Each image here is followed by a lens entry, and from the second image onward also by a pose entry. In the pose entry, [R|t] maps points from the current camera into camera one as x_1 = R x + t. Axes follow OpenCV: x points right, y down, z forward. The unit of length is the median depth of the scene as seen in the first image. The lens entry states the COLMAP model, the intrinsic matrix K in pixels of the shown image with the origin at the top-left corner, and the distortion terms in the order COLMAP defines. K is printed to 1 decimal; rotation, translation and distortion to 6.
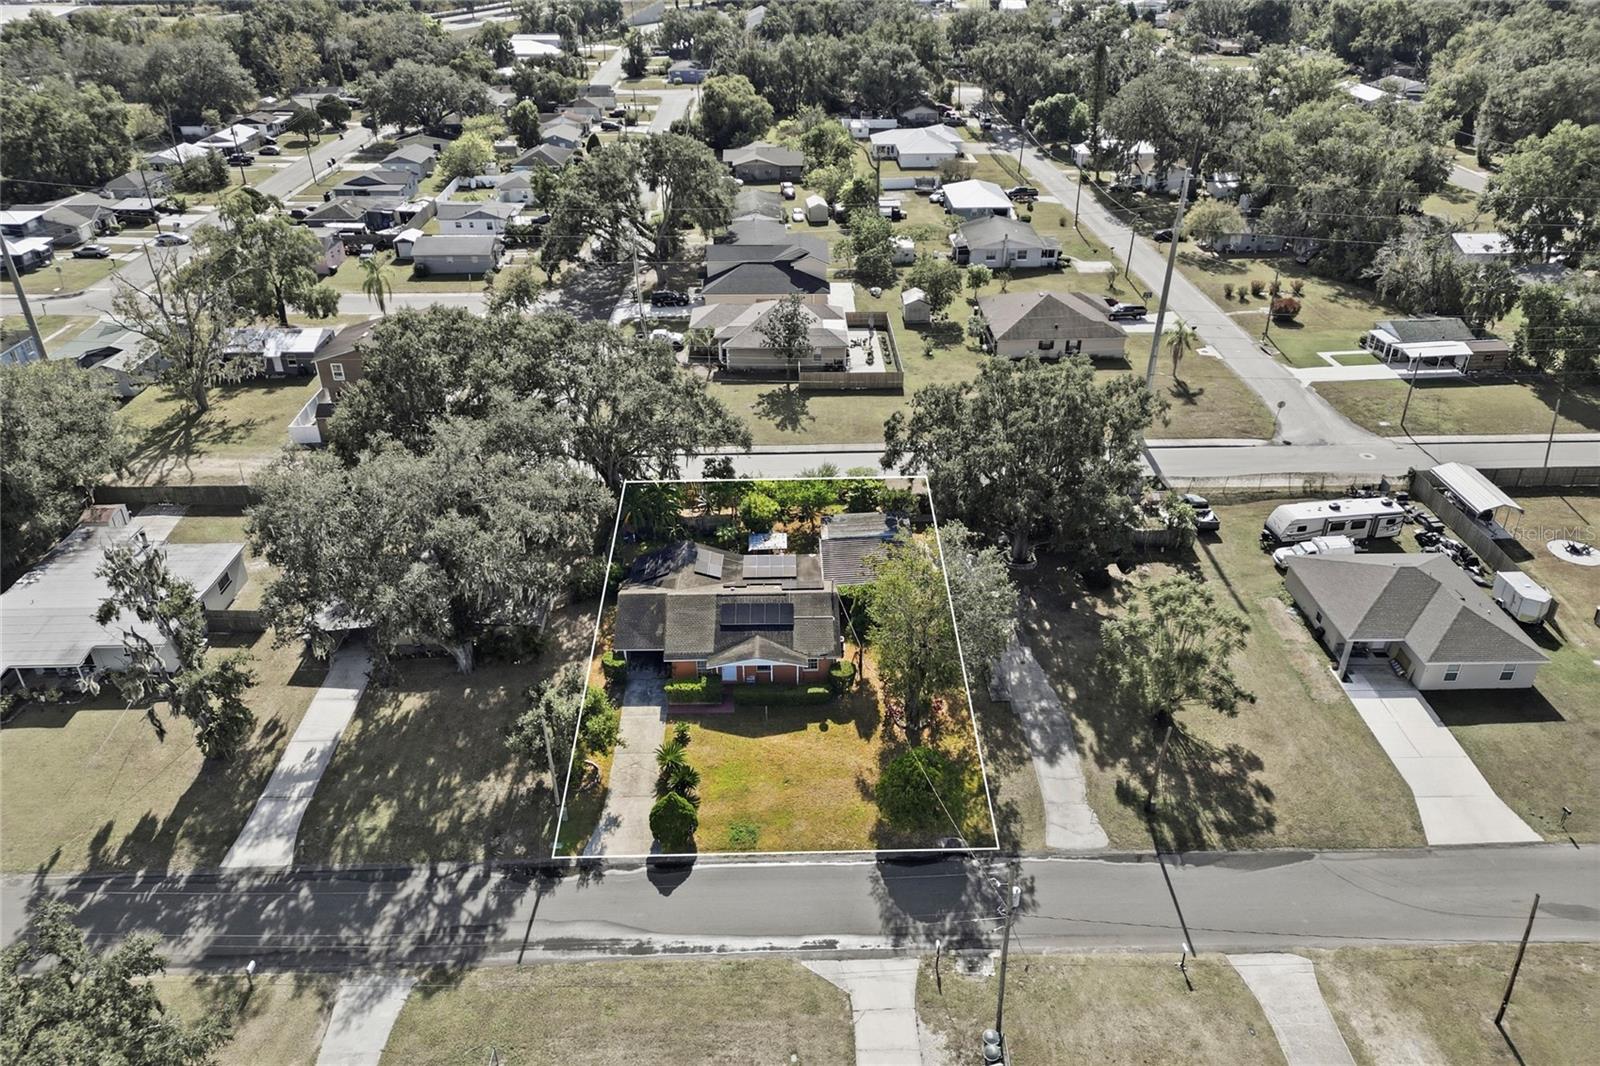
lens RADIAL K [[1113.0, 0, 804.8], [0, 1113.0, 532.8], [0, 0, 1]] dist [0.069652, -0.064005]
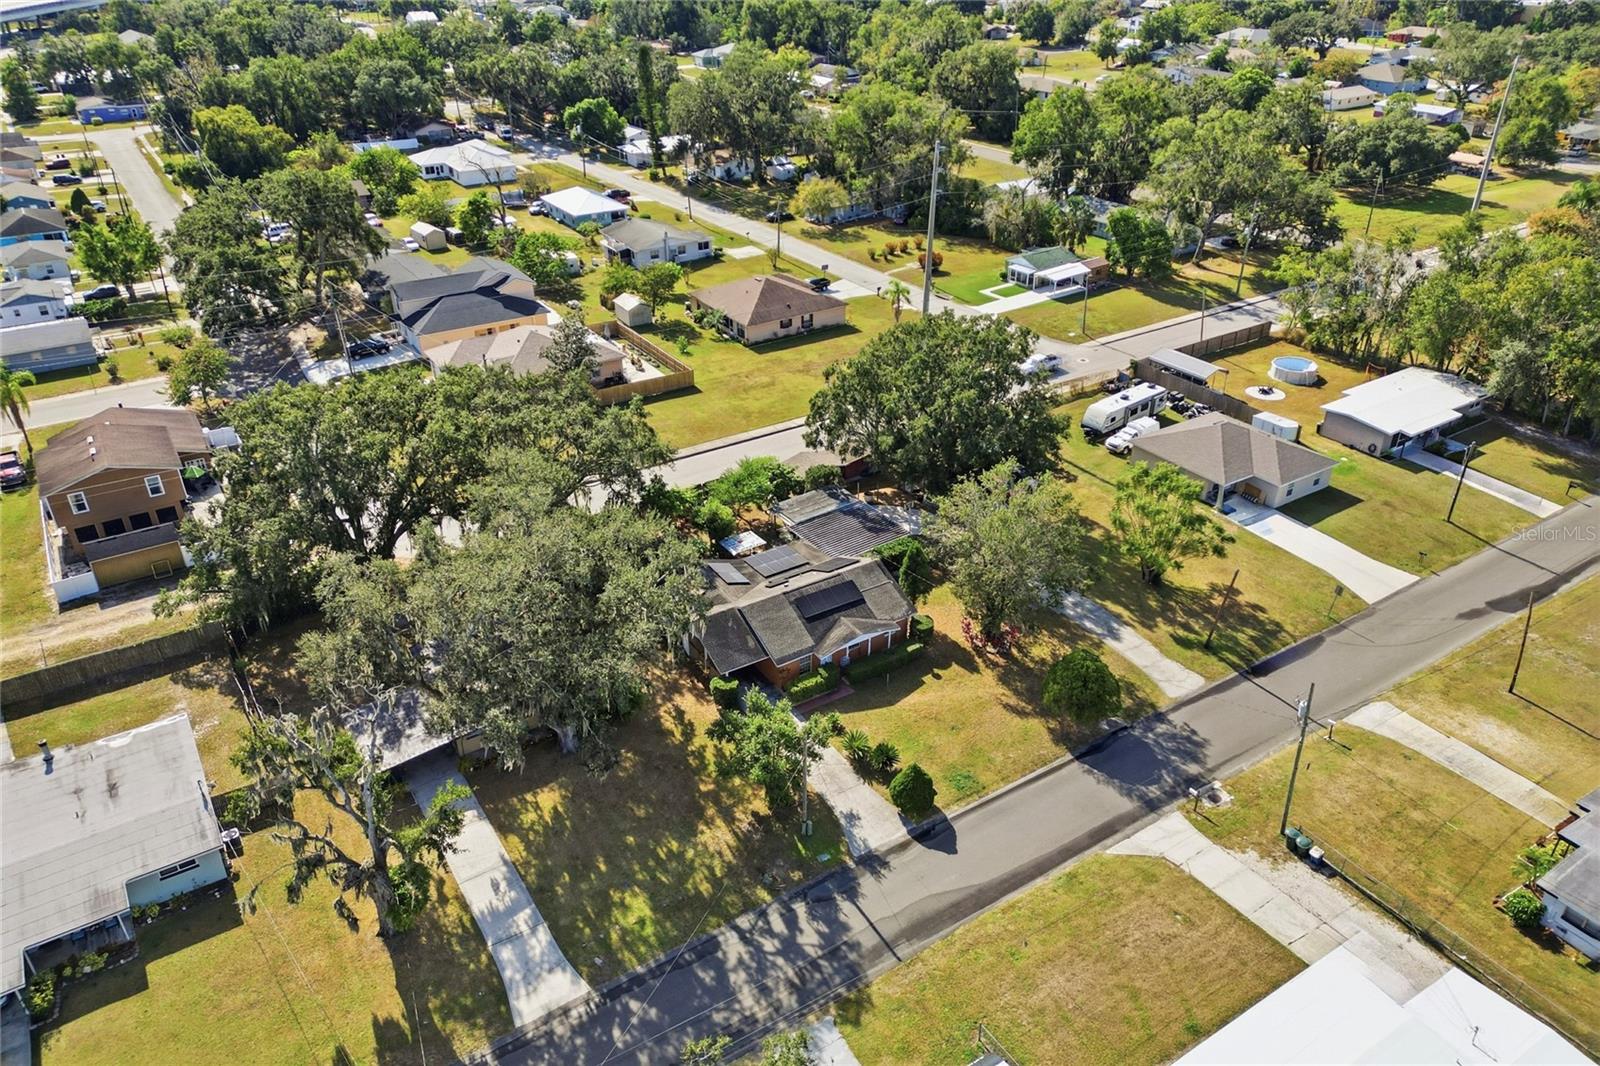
lens RADIAL K [[1113.0, 0, 804.8], [0, 1113.0, 532.8], [0, 0, 1]] dist [0.069652, -0.064005]
pose [[0.852103, -0.258642, 0.455000, -0.427455], [0.261836, 0.963410, 0.057291, -0.042001], [-0.453169, 0.070318, 0.888647, 0.073101]]
